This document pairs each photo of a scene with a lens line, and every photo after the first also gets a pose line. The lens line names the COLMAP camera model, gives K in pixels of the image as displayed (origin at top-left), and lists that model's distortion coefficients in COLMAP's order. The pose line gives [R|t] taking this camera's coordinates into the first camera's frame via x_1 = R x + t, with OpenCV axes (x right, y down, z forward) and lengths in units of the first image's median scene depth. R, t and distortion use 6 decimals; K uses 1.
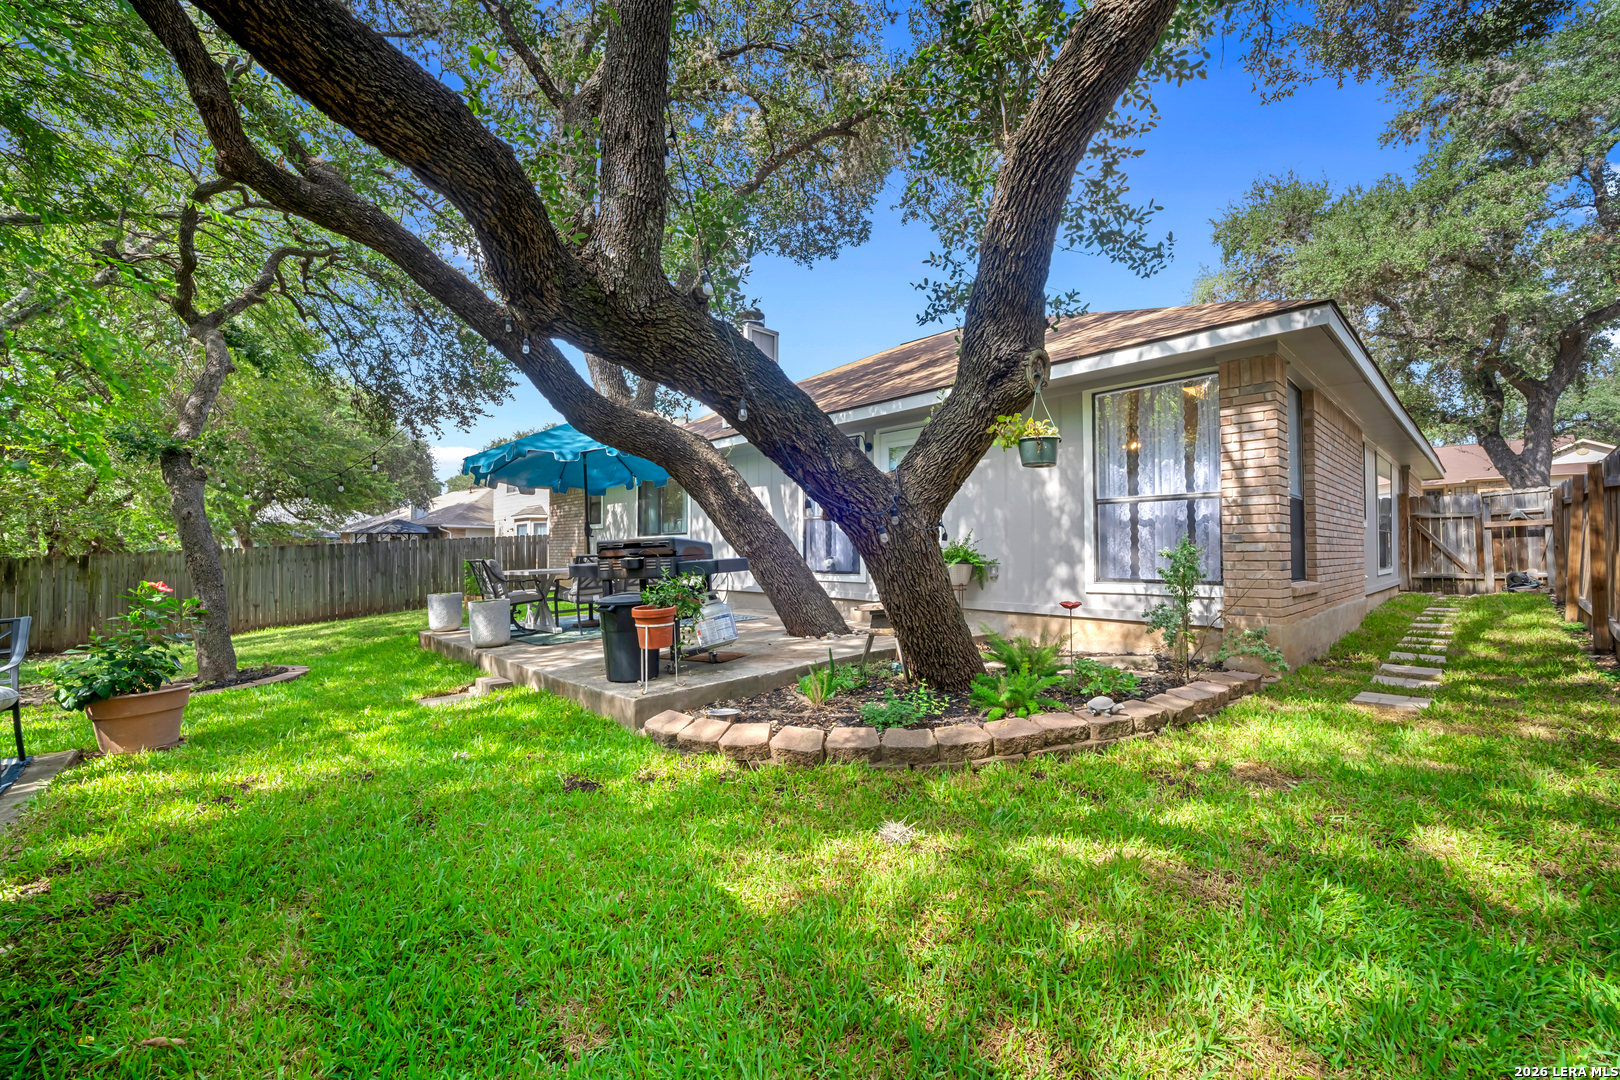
lens RADIAL K [[651.3, 0, 815.1], [0, 651.3, 540.7], [0, 0, 1]] dist [-0.022068, 0.003017]
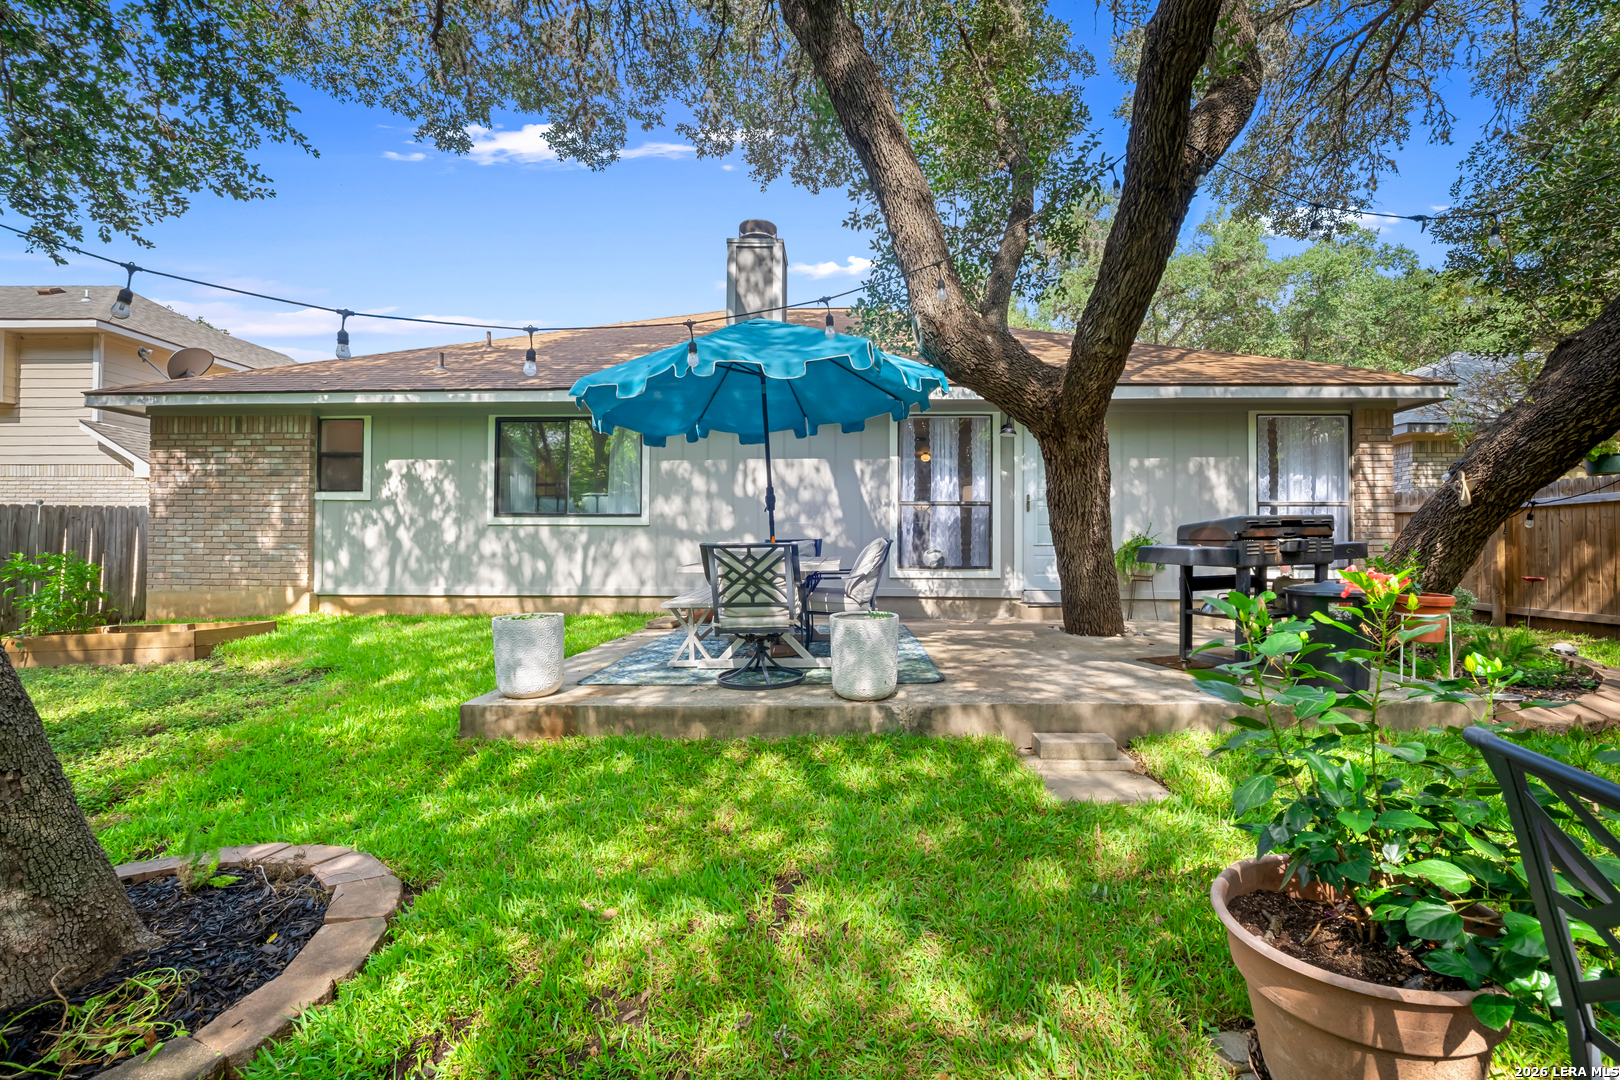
lens RADIAL K [[651.3, 0, 812.1], [0, 651.3, 549.3], [0, 0, 1]] dist [-0.022068, 0.003017]
pose [[0.703128, 0.013577, 0.710934, -1.202154], [-0.015397, 0.999874, -0.003866, 0.049411], [-0.710897, -0.008228, 0.703248, 0.886683]]
